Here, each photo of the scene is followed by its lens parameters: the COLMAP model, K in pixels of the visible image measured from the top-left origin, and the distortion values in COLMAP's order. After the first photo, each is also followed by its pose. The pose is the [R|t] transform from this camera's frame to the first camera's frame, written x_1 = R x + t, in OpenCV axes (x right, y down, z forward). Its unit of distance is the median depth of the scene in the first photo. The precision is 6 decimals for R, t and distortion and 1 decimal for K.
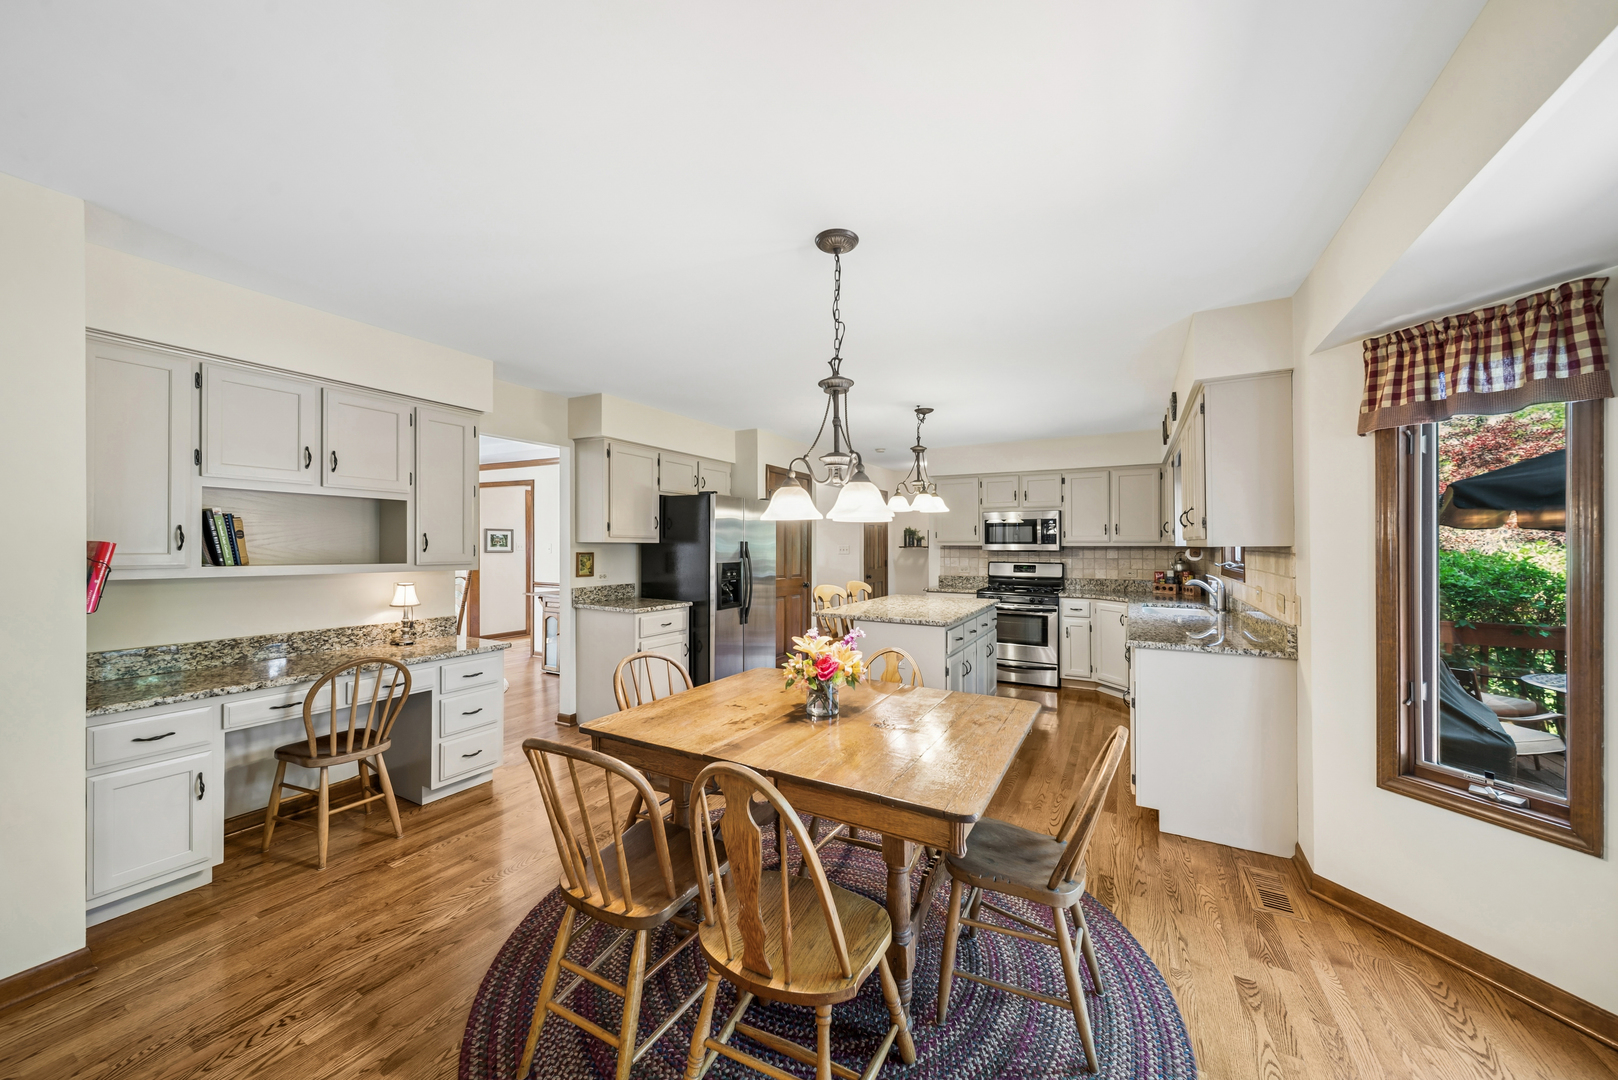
lens RADIAL K [[576.5, 0, 802.8], [0, 576.5, 543.0], [0, 0, 1]] dist [0.001299, -0.000314]
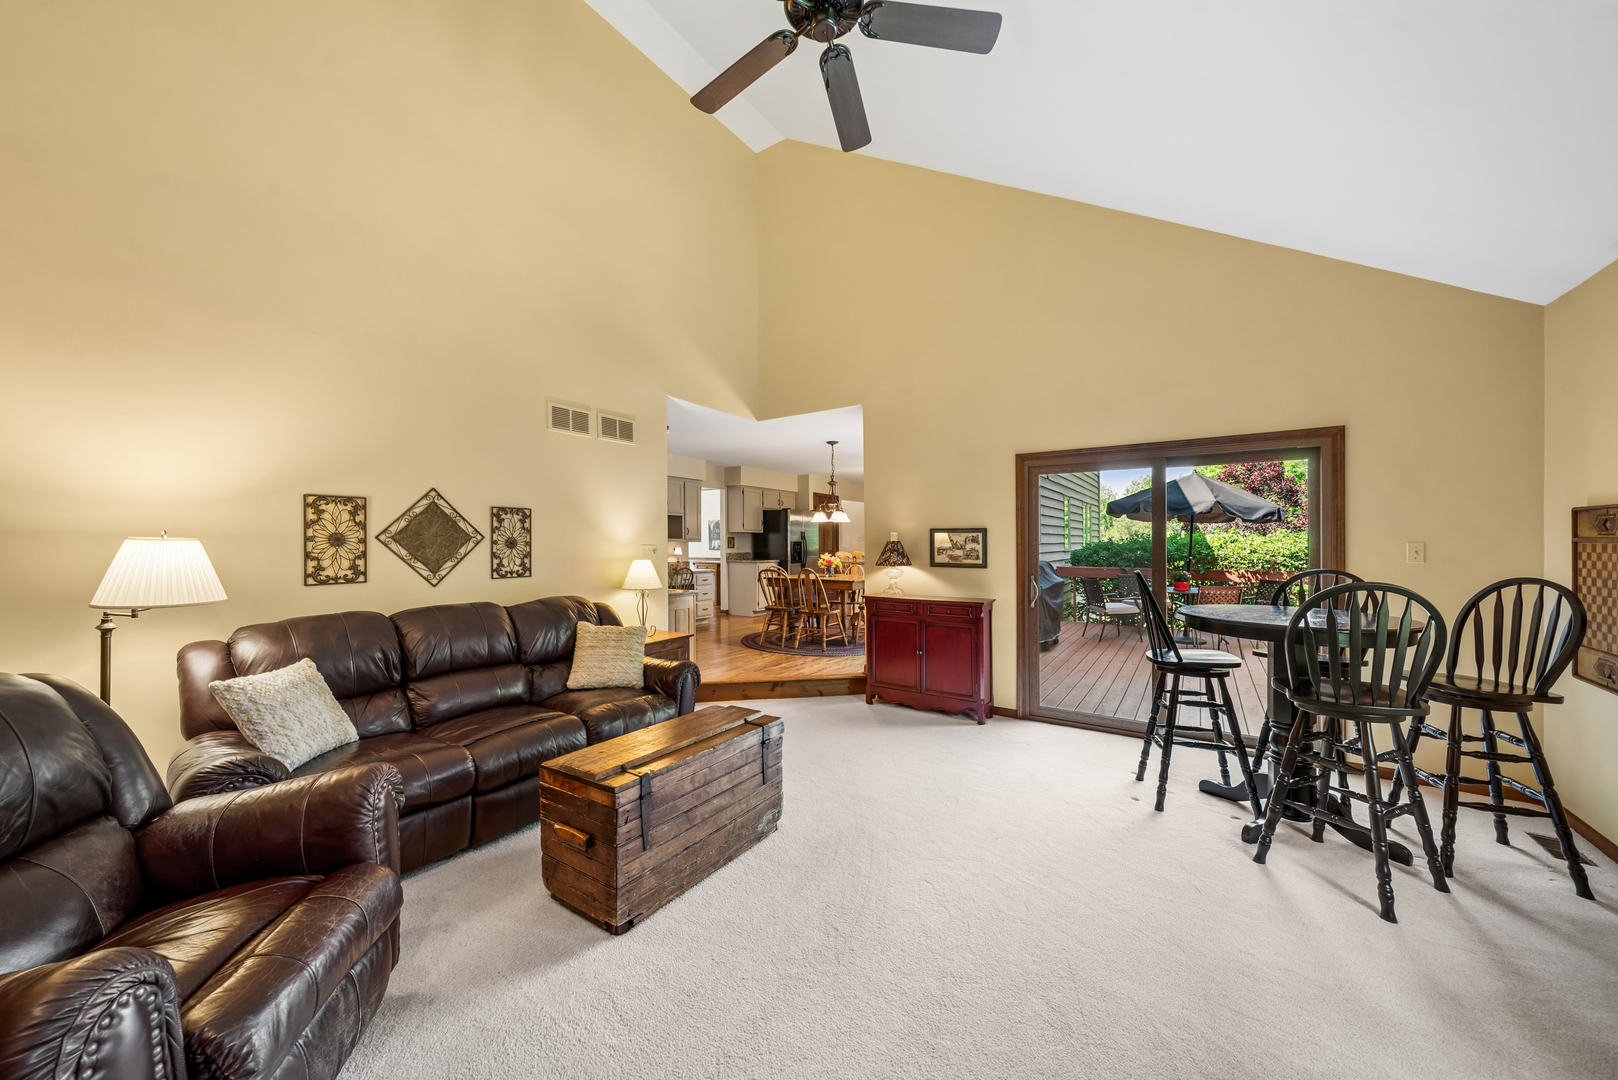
lens RADIAL K [[576.5, 0, 809.1], [0, 576.5, 543.7], [0, 0, 1]] dist [0.001299, -0.000314]
pose [[0.997163, -0.006811, -0.074968, 0.077977], [0.007066, 0.999970, 0.003136, 0.035514], [0.074945, -0.003657, 0.997181, -1.104013]]
